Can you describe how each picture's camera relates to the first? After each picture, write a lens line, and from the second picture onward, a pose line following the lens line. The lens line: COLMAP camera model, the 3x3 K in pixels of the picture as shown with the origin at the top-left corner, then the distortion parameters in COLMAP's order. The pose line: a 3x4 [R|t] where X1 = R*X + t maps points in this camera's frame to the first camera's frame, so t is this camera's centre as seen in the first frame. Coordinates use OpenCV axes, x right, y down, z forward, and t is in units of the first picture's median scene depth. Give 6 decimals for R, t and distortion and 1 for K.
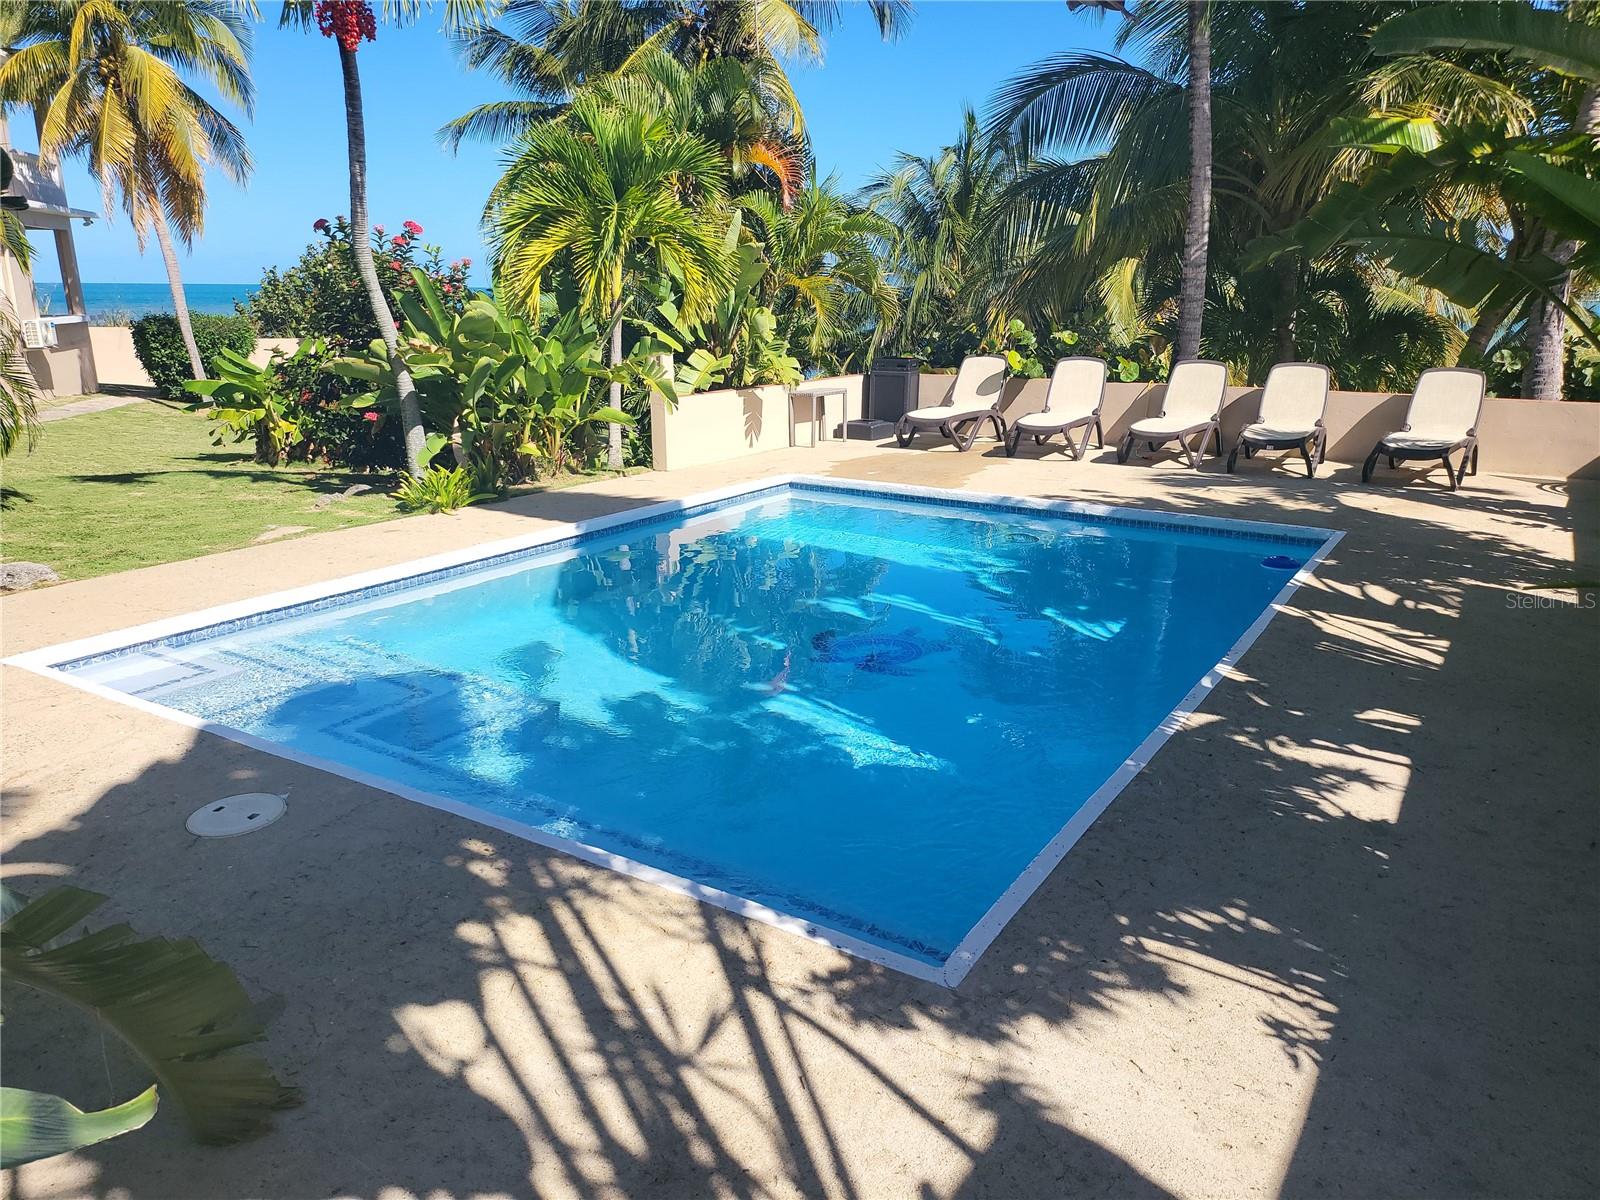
lens RADIAL K [[1134.2, 0, 806.9], [0, 1134.2, 598.4], [0, 0, 1]] dist [0.048343, -0.053205]
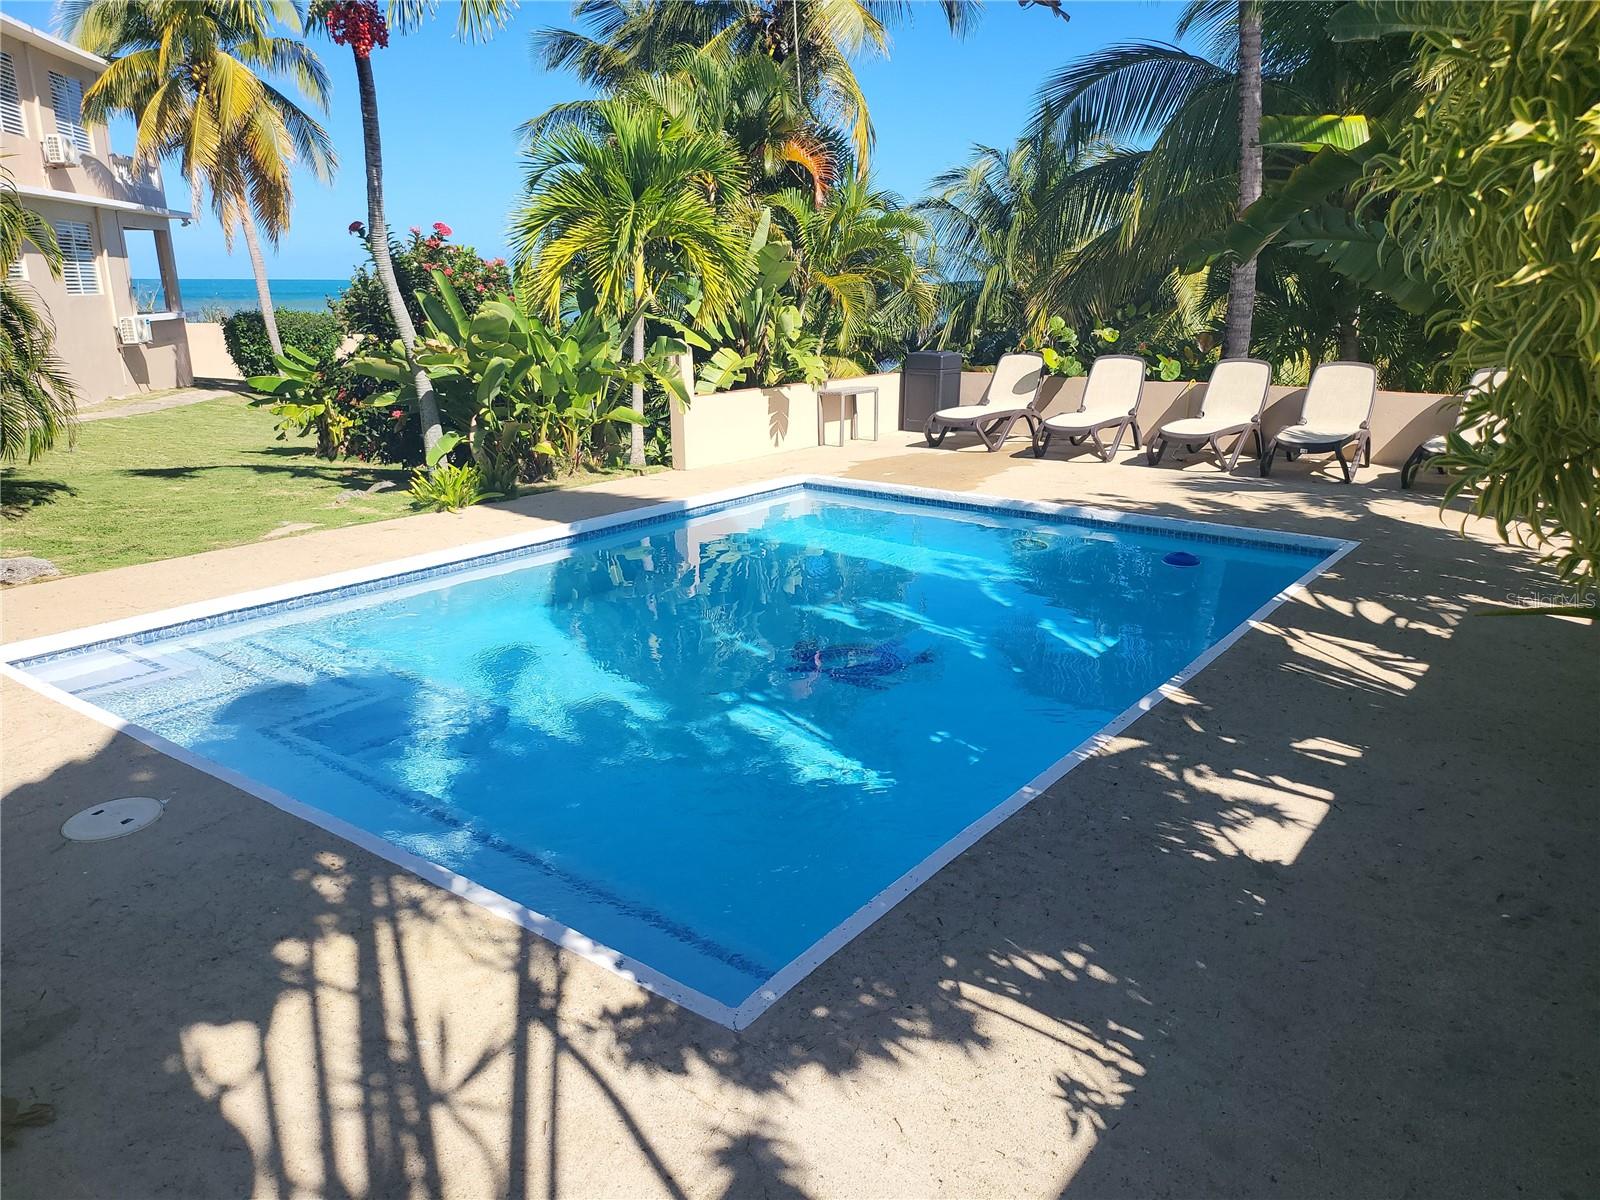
lens RADIAL K [[1134.2, 0, 852.9], [0, 1134.2, 583.4], [0, 0, 1]] dist [0.048343, -0.053205]
pose [[0.996945, 0.015701, -0.076517, 0.118786], [-0.015921, 0.999871, -0.002257, -0.014648], [0.076472, 0.003469, 0.997066, 0.017925]]
